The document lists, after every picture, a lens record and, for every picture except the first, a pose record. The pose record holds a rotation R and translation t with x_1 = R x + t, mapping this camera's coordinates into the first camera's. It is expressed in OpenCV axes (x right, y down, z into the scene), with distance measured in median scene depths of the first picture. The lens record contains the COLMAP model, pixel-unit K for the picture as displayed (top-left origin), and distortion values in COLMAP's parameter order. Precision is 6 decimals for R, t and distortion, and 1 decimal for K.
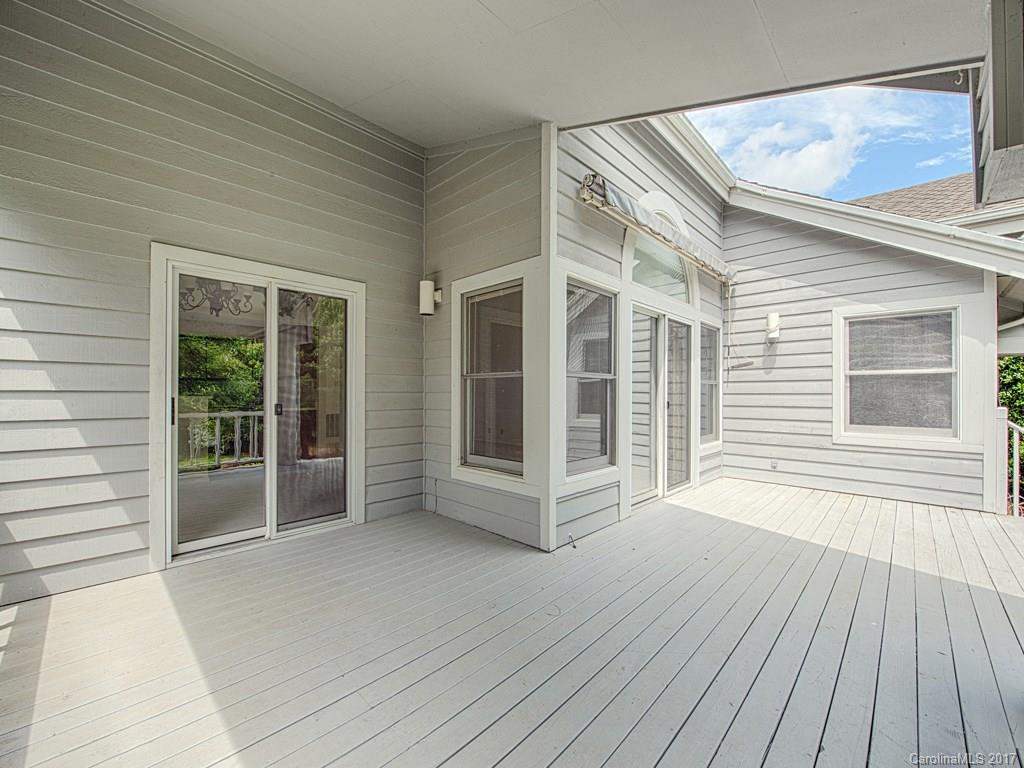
lens RADIAL K [[417.7, 0, 515.3], [0, 417.7, 392.5], [0, 0, 1]] dist [-0.020281, -0.000292]
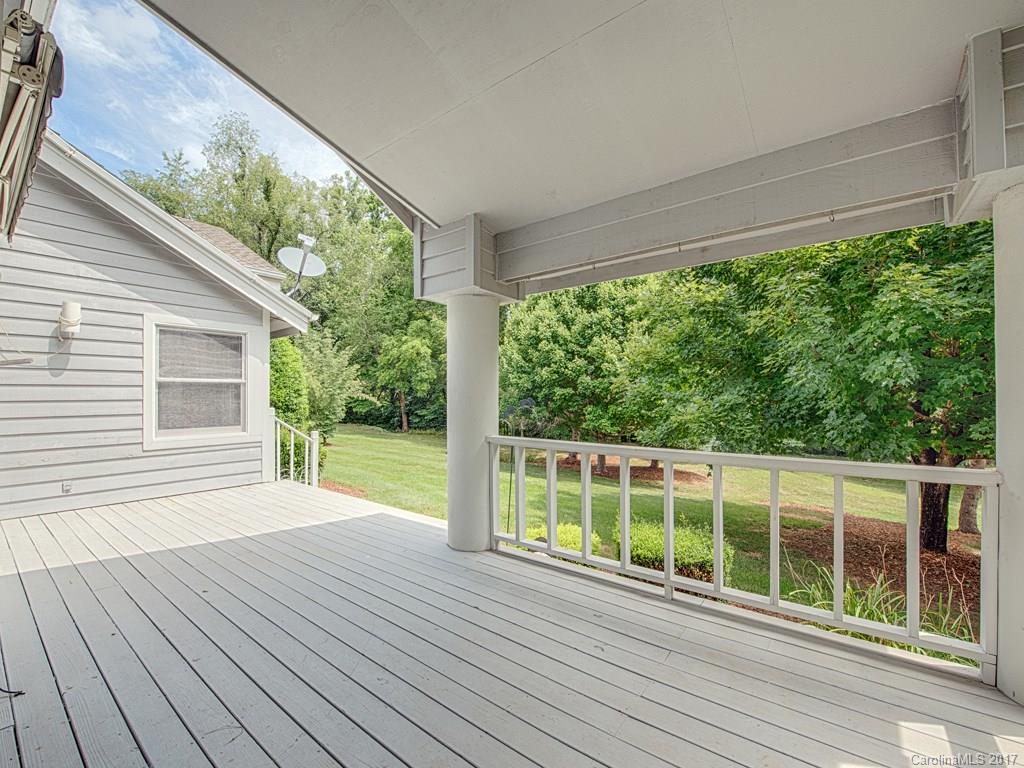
lens RADIAL K [[417.7, 0, 515.0], [0, 417.7, 387.8], [0, 0, 1]] dist [-0.020281, -0.000292]
pose [[-0.098023, 0.005356, 0.995170, -0.289794], [-0.005582, 0.999967, -0.005931, -0.025413], [-0.995168, -0.006136, -0.097990, 0.221734]]
